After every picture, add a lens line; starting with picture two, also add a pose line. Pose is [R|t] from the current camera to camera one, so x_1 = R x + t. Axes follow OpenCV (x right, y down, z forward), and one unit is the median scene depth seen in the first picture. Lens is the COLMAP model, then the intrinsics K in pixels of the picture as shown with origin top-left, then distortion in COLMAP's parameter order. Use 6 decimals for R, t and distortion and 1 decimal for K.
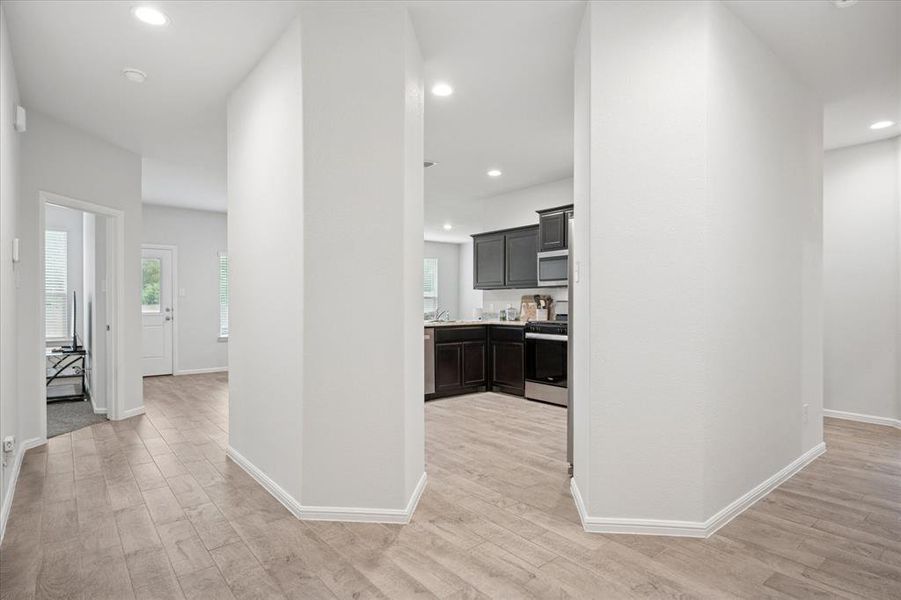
lens RADIAL K [[471.9, 0, 452.7], [0, 471.9, 303.6], [0, 0, 1]] dist [-0.003304, -0.000321]
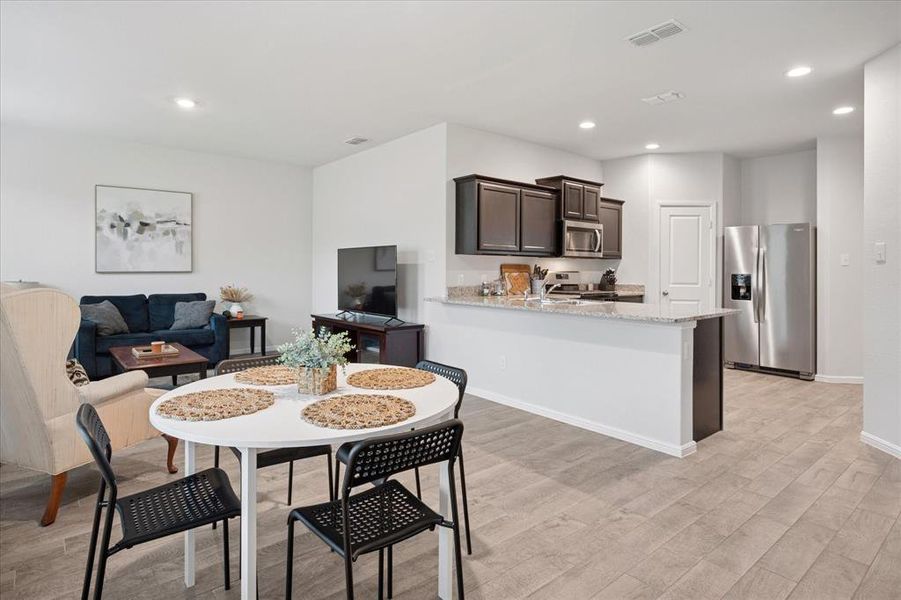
lens RADIAL K [[490.5, 0, 451.7], [0, 490.5, 264.8], [0, 0, 1]] dist [0.000494, 0.000064]
pose [[-0.007551, 0.008370, 0.999936, -0.762008], [-0.008214, 0.999931, -0.008432, -0.008453], [-0.999938, -0.008277, -0.007482, 1.178743]]
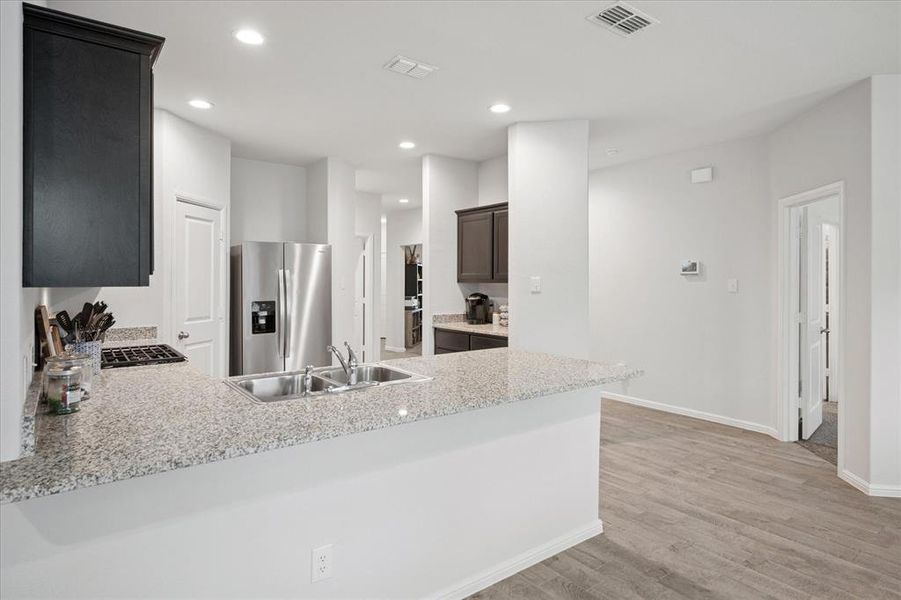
lens RADIAL K [[504.9, 0, 455.6], [0, 504.9, 283.2], [0, 0, 1]] dist [0.000617, 0.001030]
pose [[-0.999123, -0.002101, 0.041809, -0.123341], [-0.001823, 0.999976, 0.006671, -0.037954], [-0.041822, 0.006589, -0.999103, 1.391940]]
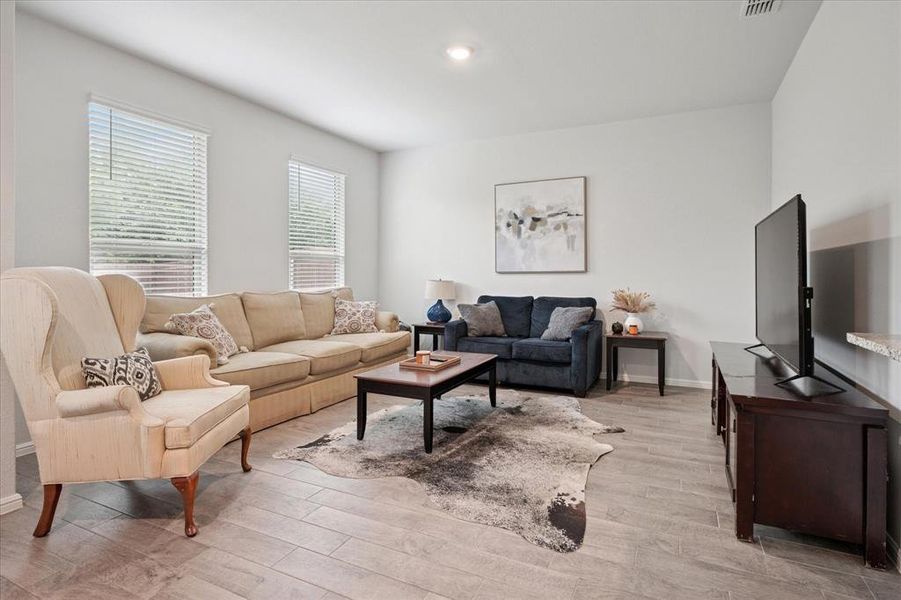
lens RADIAL K [[467.1, 0, 450.5], [0, 467.1, 273.2], [0, 0, 1]] dist [0.000915, 0.000232]
pose [[0.910999, 0.003607, 0.412393, -0.256914], [-0.002692, 0.999992, -0.002800, 0.008158], [-0.412400, 0.001440, 0.911002, 1.072907]]
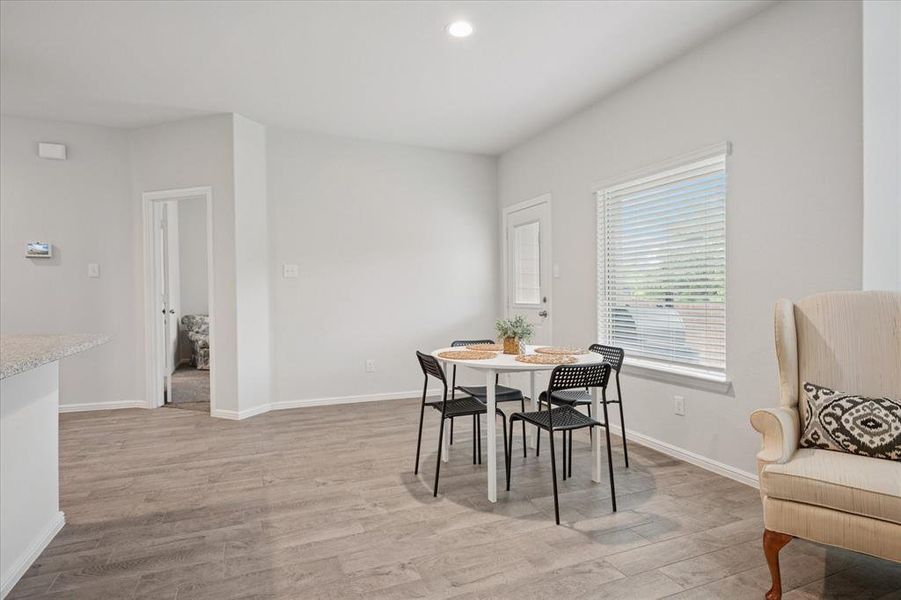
lens RADIAL K [[481.4, 0, 453.7], [0, 481.4, 303.3], [0, 0, 1]] dist [-0.003321, -0.000174]
pose [[-0.284537, 0.018686, -0.958483, 0.039466], [-0.002219, 0.999795, 0.020150, 0.005510], [0.958662, 0.007861, -0.284438, 1.337163]]
